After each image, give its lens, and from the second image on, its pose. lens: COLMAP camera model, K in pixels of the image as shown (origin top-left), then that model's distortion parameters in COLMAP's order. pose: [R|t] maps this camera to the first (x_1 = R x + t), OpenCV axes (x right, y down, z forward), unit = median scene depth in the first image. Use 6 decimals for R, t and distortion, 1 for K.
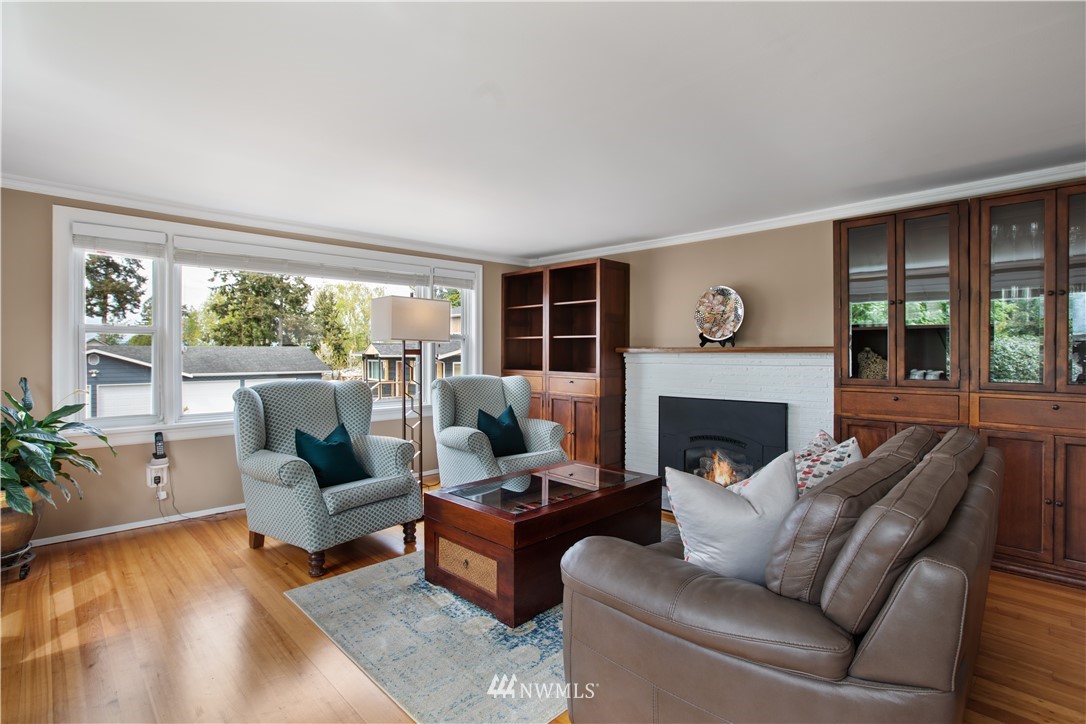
lens RADIAL K [[505.8, 0, 543.0], [0, 505.8, 362.0], [0, 0, 1]] dist [-0.000732, -0.000069]
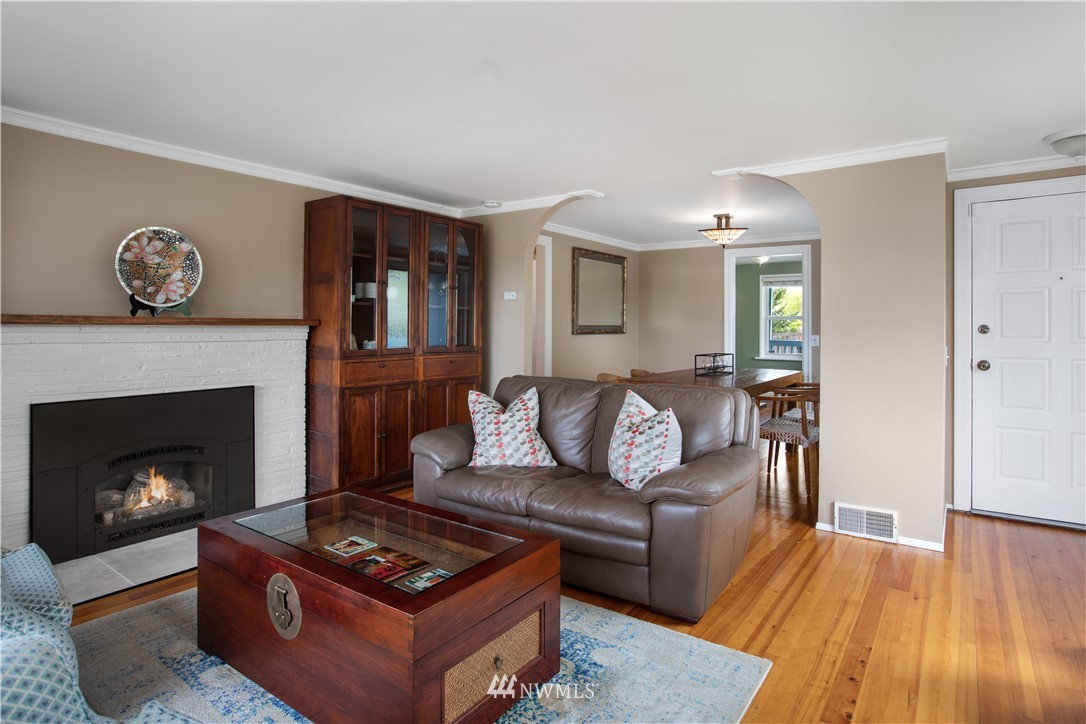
lens RADIAL K [[585.9, 0, 542.3], [0, 585.9, 325.6], [0, 0, 1]] dist [-0.001444, -0.000317]
pose [[-0.155723, 0.004539, 0.987790, -0.536250], [0.010662, 0.999939, -0.002914, -0.010222], [-0.987743, 0.010078, -0.155762, 0.641709]]
